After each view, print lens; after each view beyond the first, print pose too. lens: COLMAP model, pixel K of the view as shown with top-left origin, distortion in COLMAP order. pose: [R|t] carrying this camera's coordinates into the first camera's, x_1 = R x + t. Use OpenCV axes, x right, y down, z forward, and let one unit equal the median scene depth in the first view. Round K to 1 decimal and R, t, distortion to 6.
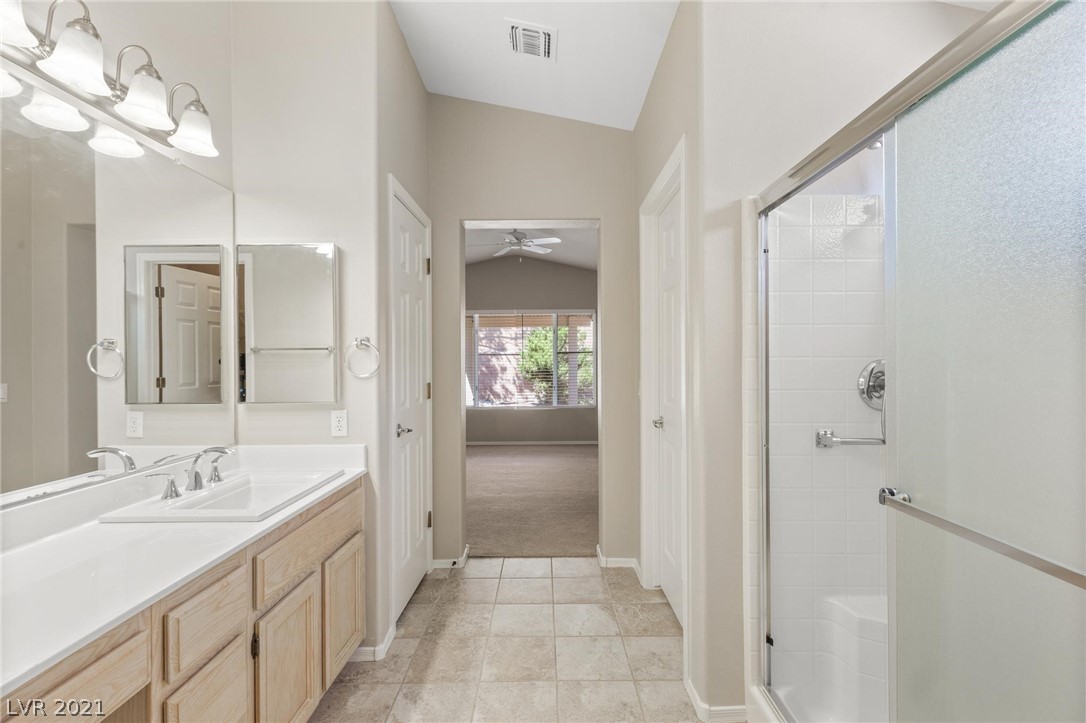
lens RADIAL K [[493.6, 0, 543.3], [0, 493.6, 352.2], [0, 0, 1]] dist [0.008108, -0.000196]
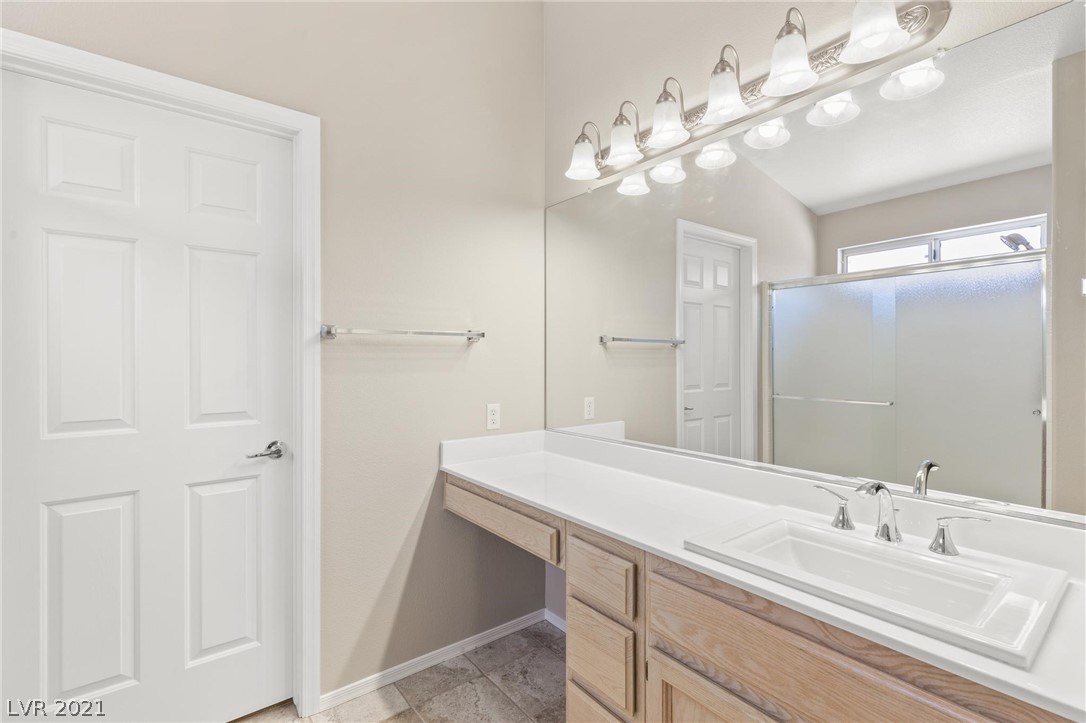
lens RADIAL K [[493.6, 0, 543.3], [0, 493.6, 352.2], [0, 0, 1]] dist [0.008108, -0.000196]
pose [[-0.781692, 0.006115, -0.623635, 0.134859], [0.015770, 0.999826, -0.009963, 0.020385], [0.623466, -0.017623, -0.781652, 1.641438]]
